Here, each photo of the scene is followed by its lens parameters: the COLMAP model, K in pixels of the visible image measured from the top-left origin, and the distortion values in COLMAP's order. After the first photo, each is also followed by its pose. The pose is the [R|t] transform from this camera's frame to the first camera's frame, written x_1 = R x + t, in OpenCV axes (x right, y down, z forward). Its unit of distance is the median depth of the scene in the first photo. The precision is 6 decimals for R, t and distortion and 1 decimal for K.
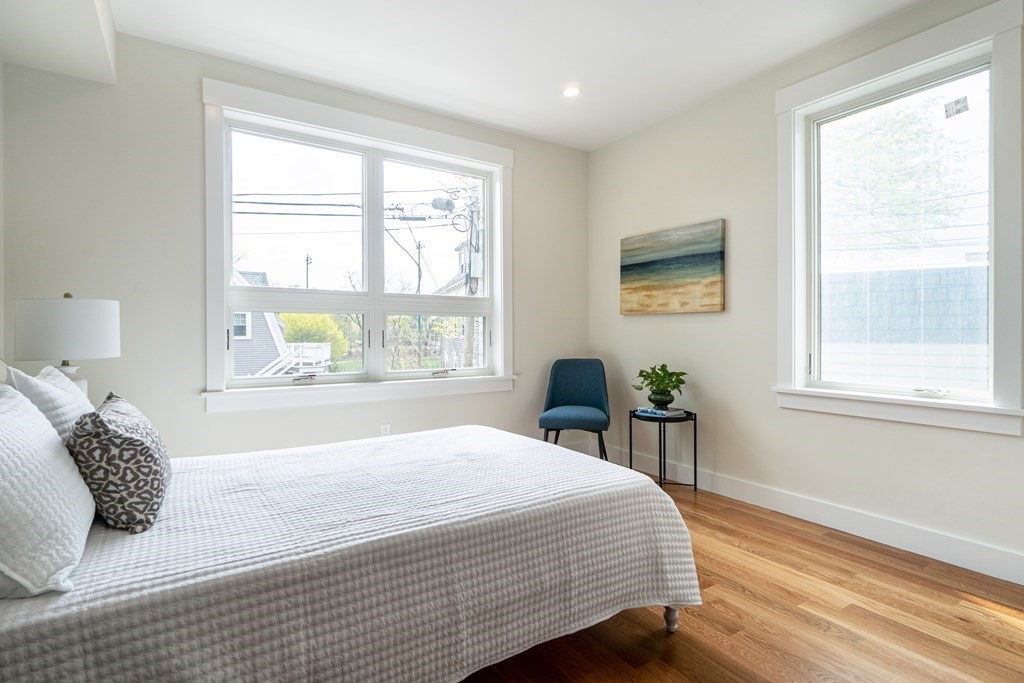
lens RADIAL K [[500.0, 0, 512.0], [0, 500.0, 341.5], [0, 0, 1]] dist [-0.000459, -0.000130]
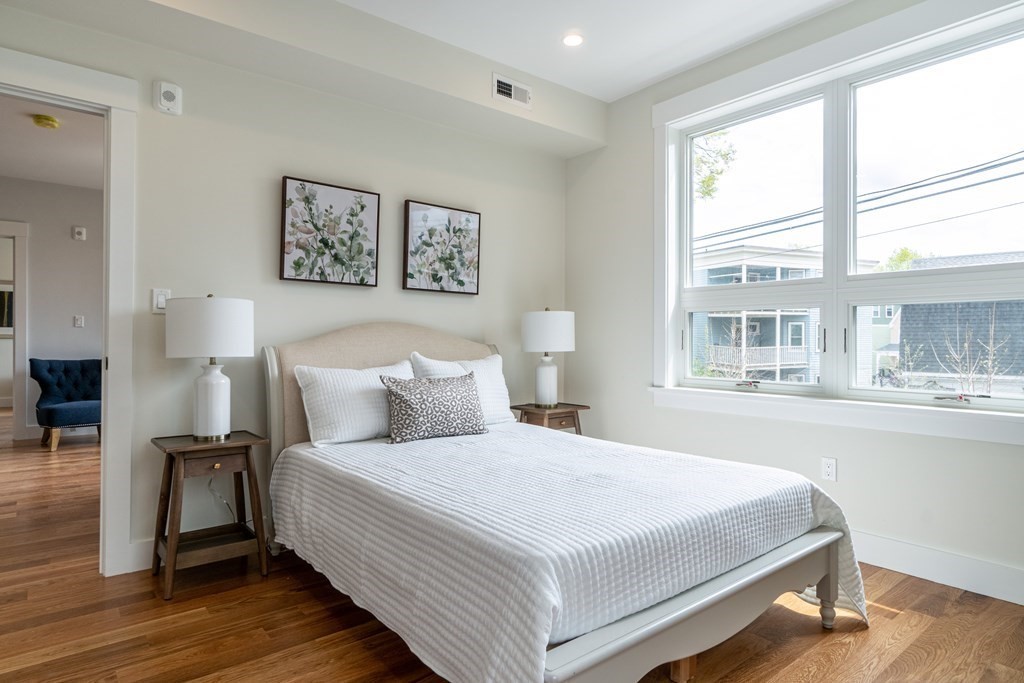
lens RADIAL K [[575.3, 0, 512.0], [0, 575.3, 341.5], [0, 0, 1]] dist [-0.000996, -0.000163]
pose [[0.112626, 0.006862, -0.993614, 1.146033], [-0.011687, 0.999916, 0.005581, -0.005152], [0.993569, 0.010984, 0.112696, 1.004985]]
